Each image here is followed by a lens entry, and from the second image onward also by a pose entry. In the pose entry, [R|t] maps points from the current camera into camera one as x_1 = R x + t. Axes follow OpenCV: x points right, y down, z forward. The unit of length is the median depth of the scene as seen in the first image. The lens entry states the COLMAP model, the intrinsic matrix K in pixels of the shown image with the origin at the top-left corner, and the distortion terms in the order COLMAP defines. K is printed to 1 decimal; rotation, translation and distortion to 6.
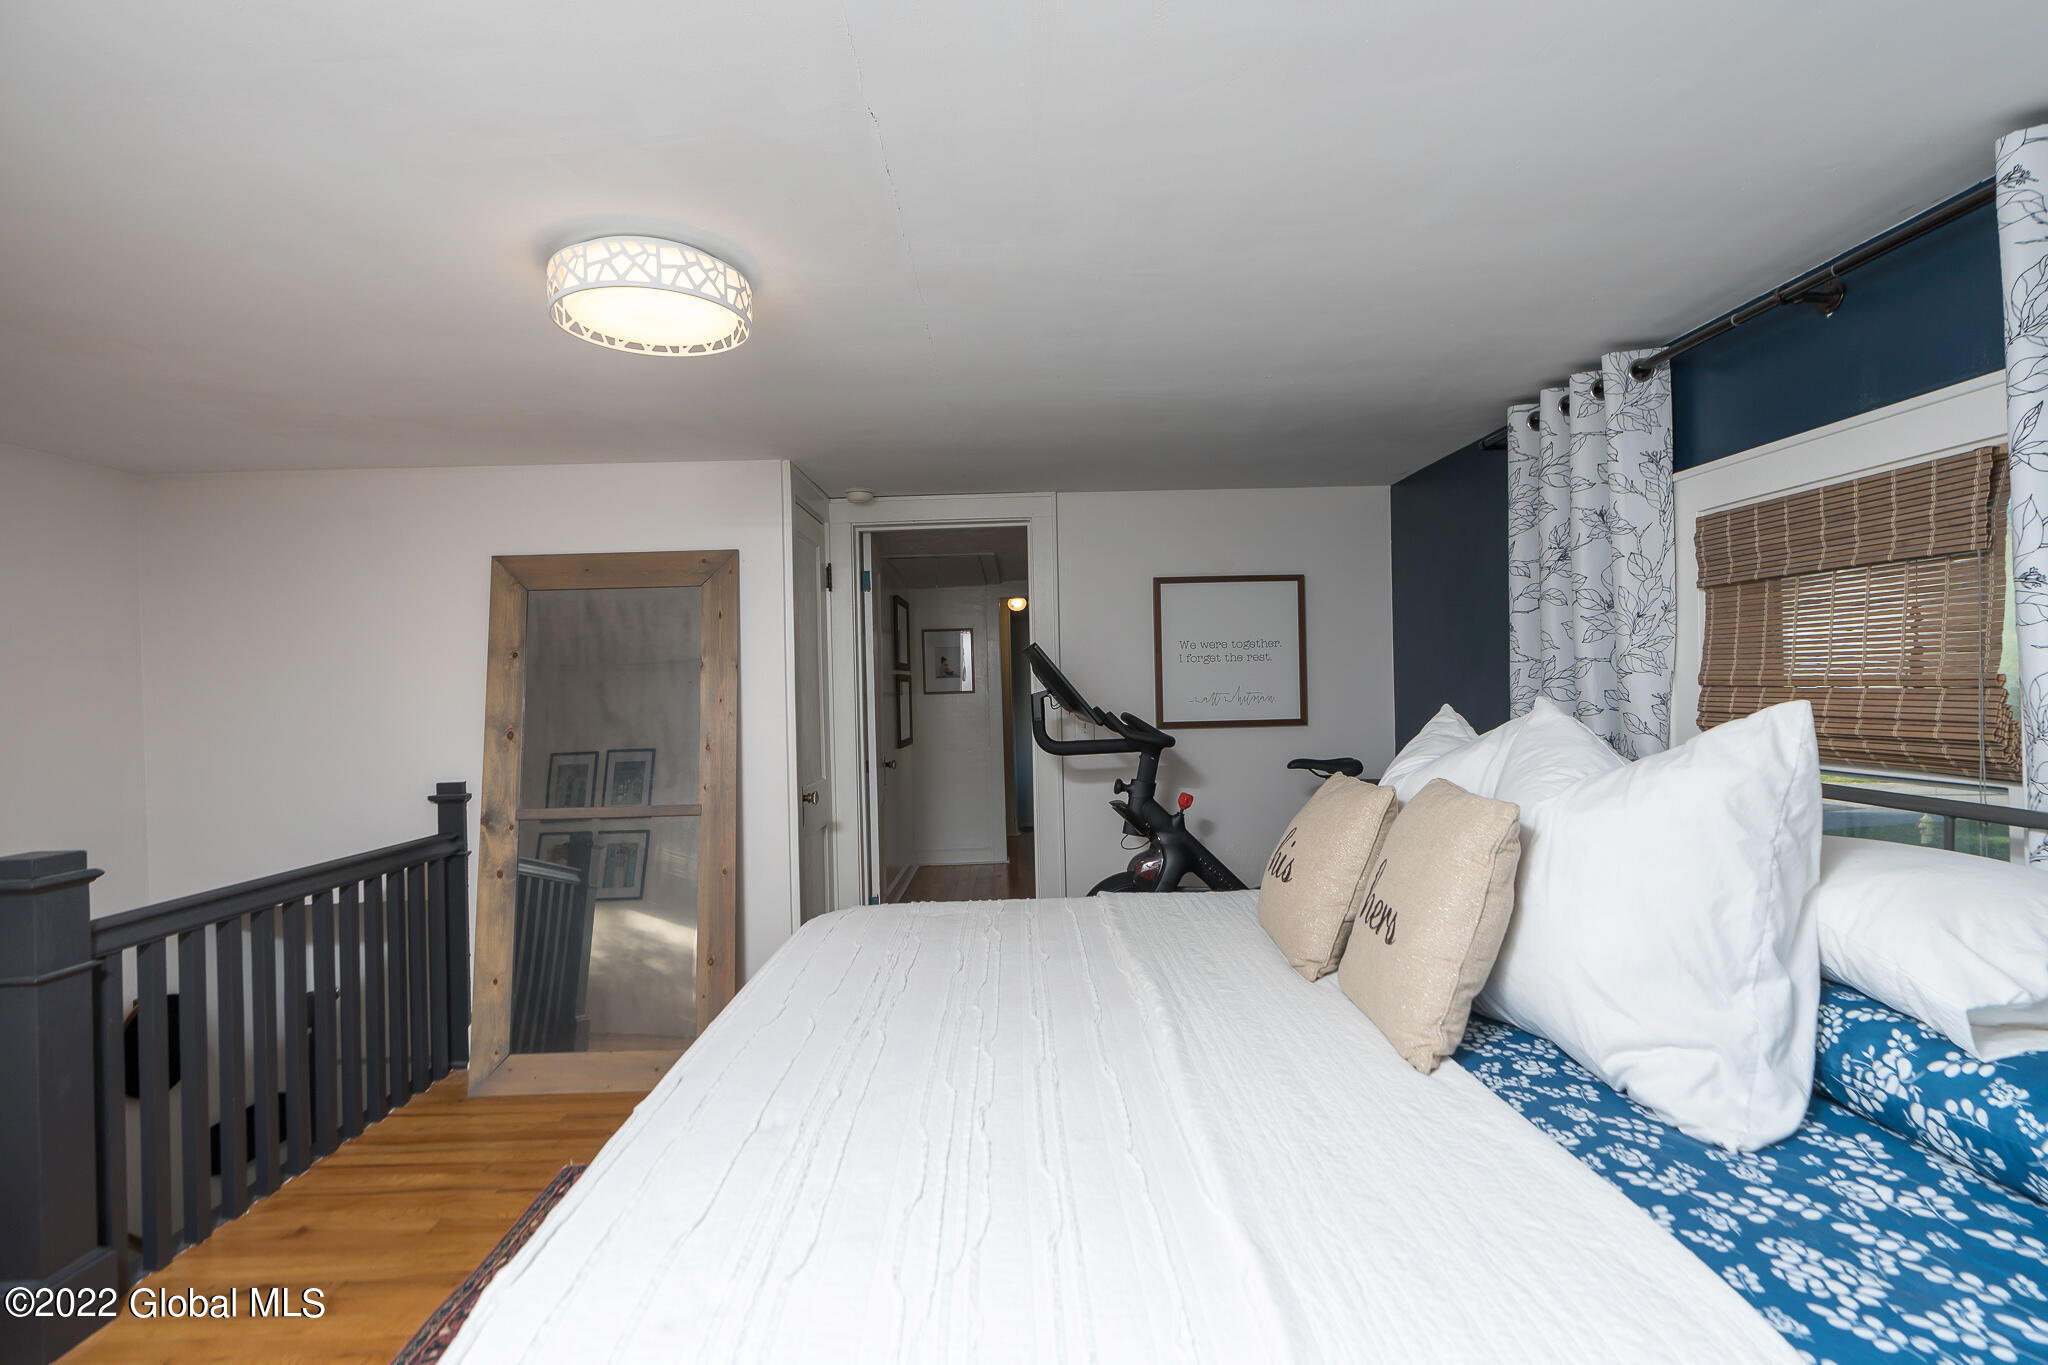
lens RADIAL K [[981.6, 0, 1034.0], [0, 981.6, 685.8], [0, 0, 1]] dist [0.009527, 0.000522]
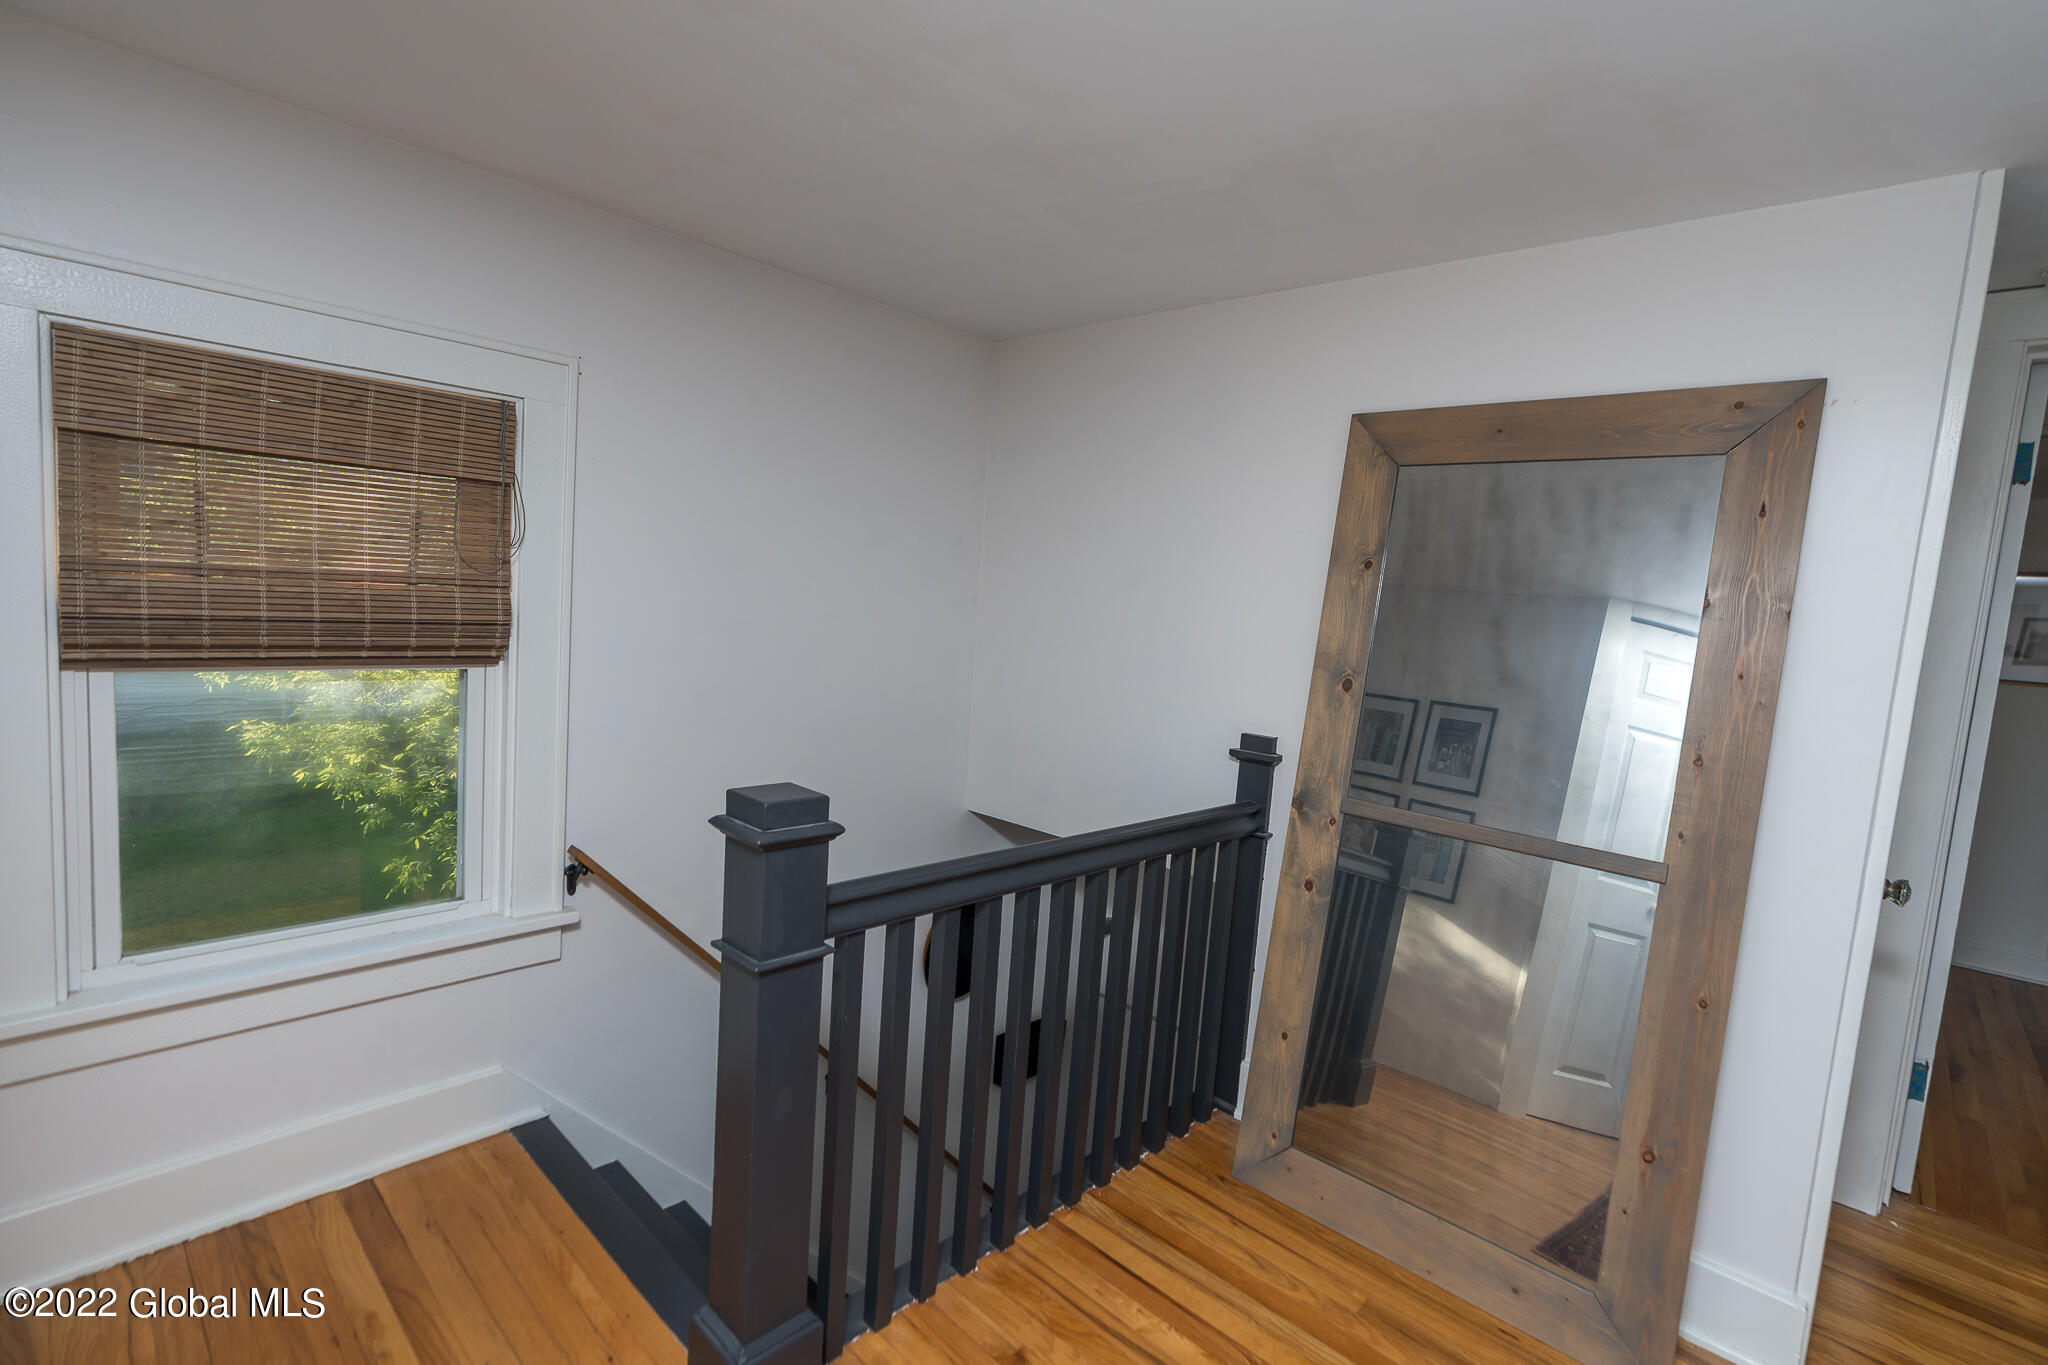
lens RADIAL K [[981.6, 0, 1034.0], [0, 981.6, 685.8], [0, 0, 1]] dist [0.009527, 0.000522]
pose [[0.734172, 0.145867, -0.663110, -0.248141], [-0.093317, 0.989060, 0.114251, -0.005110], [0.672521, -0.022001, 0.739751, 0.367906]]
